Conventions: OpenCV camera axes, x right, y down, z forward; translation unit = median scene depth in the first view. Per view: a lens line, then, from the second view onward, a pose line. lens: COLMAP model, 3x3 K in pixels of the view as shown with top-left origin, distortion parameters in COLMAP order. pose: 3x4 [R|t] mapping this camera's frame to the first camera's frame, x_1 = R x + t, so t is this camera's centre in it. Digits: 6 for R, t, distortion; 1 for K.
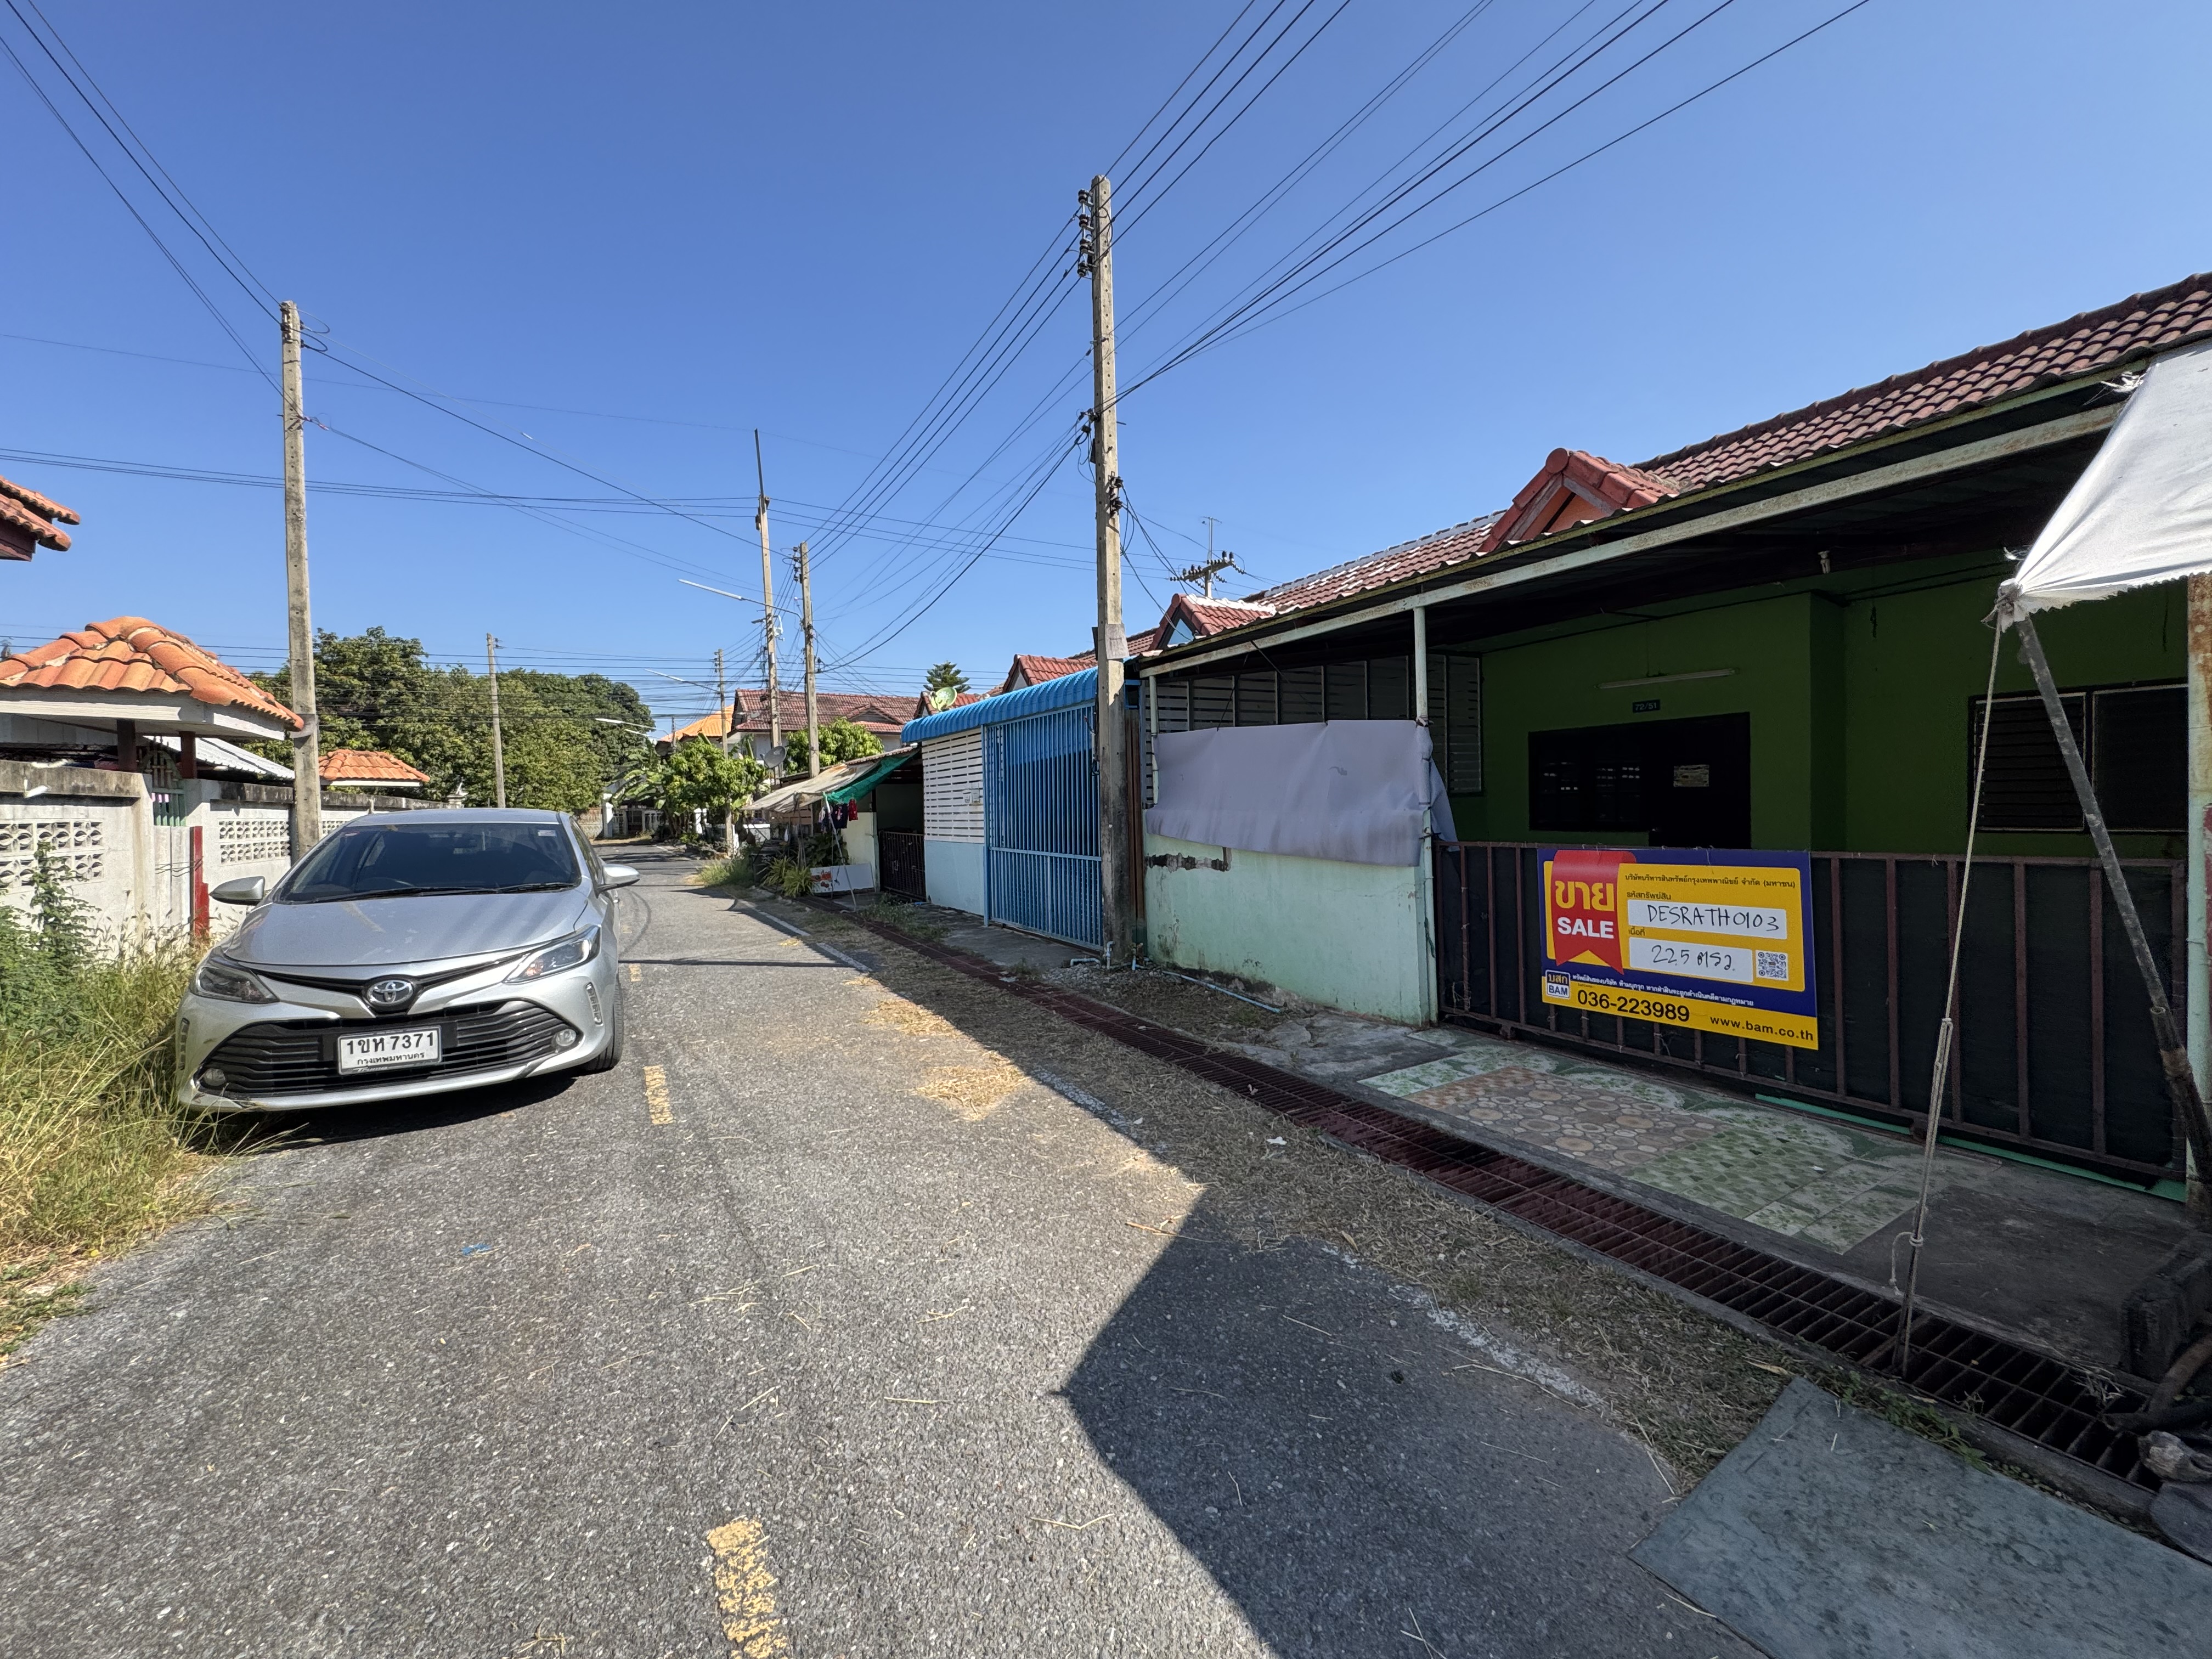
lens RADIAL K [[876.8, 0, 1106.0], [0, 876.8, 829.5], [0, 0, 1]] dist [0.000457, -0.000044]
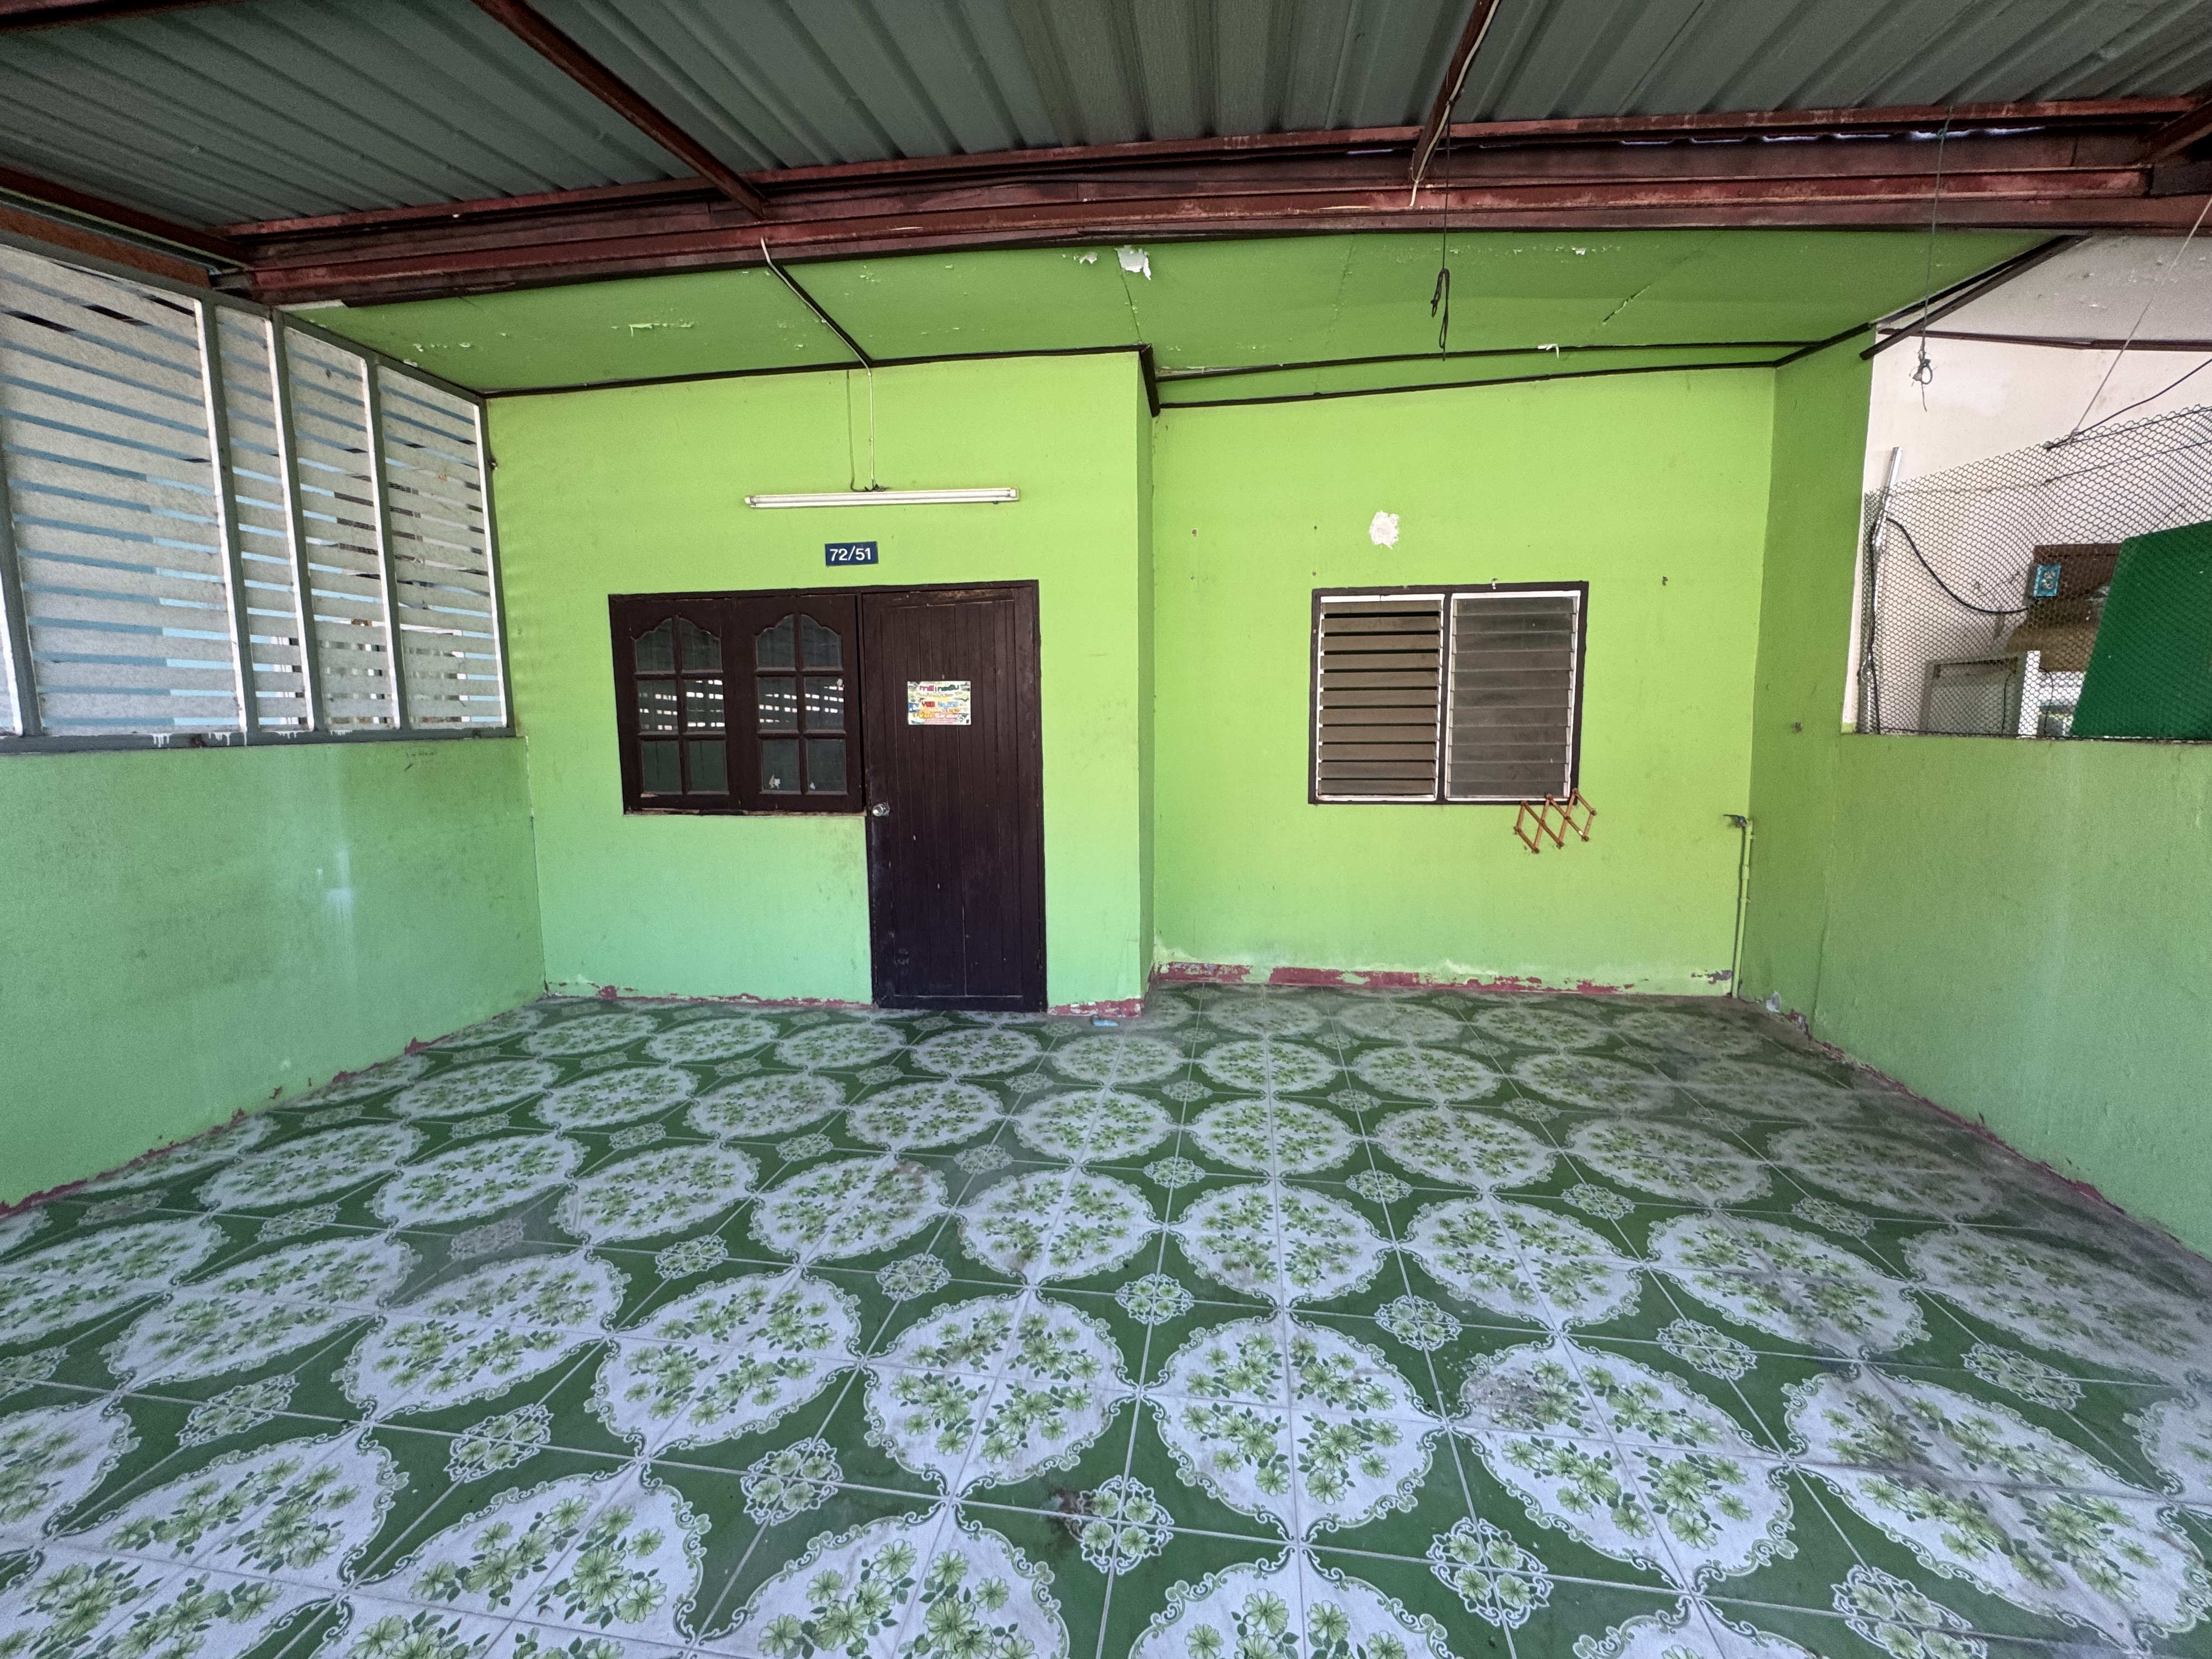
lens RADIAL K [[876.8, 0, 1106.0], [0, 876.8, 829.5], [0, 0, 1]] dist [0.000457, -0.000044]
pose [[0.617094, -0.063625, 0.784313, 0.618067], [0.018080, 0.997609, 0.066703, -0.038414], [-0.786682, -0.026982, 0.616769, 1.154422]]
